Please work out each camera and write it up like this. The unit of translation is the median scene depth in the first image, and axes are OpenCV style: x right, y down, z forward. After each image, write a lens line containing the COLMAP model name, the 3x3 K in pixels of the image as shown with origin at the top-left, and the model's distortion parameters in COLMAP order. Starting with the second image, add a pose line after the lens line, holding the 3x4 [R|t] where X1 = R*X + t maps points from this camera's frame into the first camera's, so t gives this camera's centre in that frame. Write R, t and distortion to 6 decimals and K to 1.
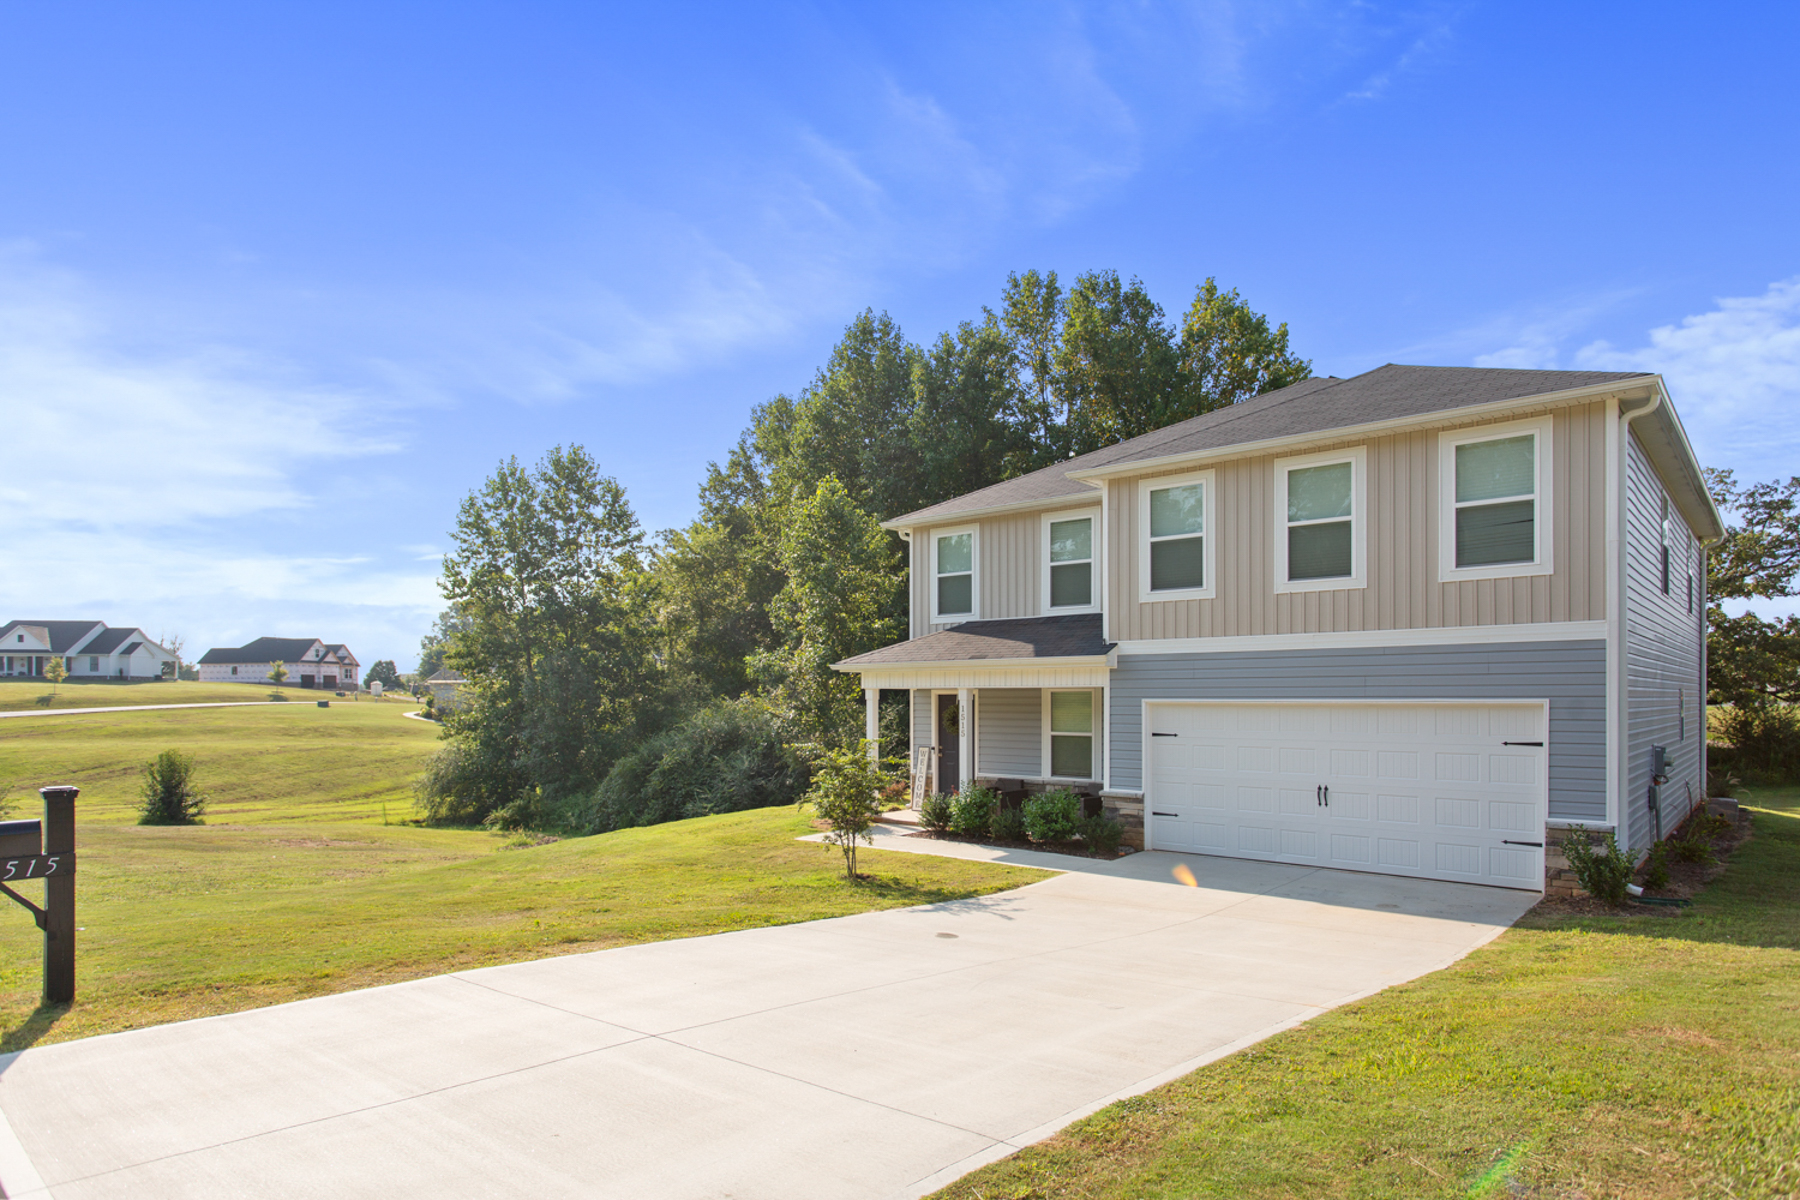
lens RADIAL K [[1004.9, 0, 902.7], [0, 1004.9, 667.3], [0, 0, 1]] dist [0.002826, 0.002858]
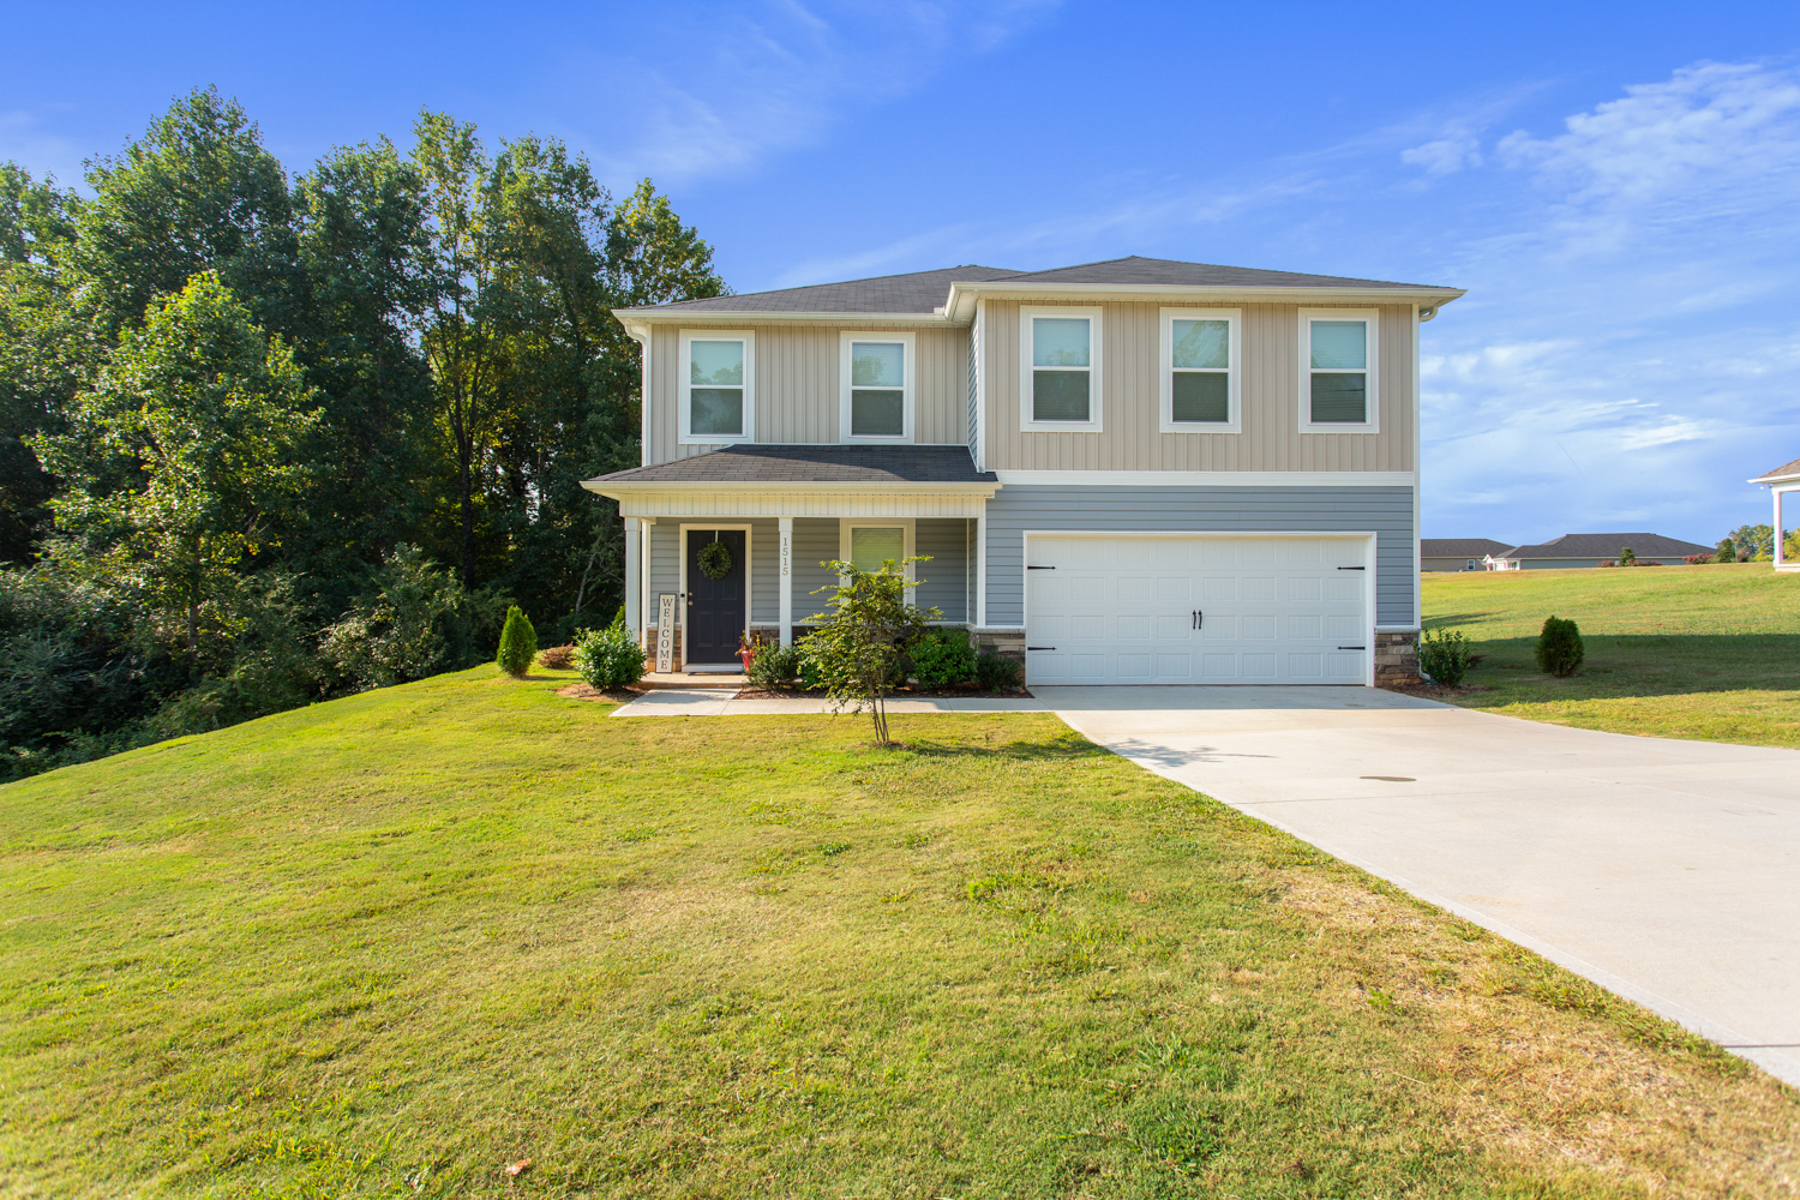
lens RADIAL K [[868.5, 0, 888.5], [0, 868.5, 562.1], [0, 0, 1]] dist [0.002656, 0.000744]
pose [[0.733989, 0.019705, 0.678875, -0.422416], [-0.022783, 0.999731, -0.004386, 0.067678], [-0.678779, -0.012248, 0.734241, 0.469852]]
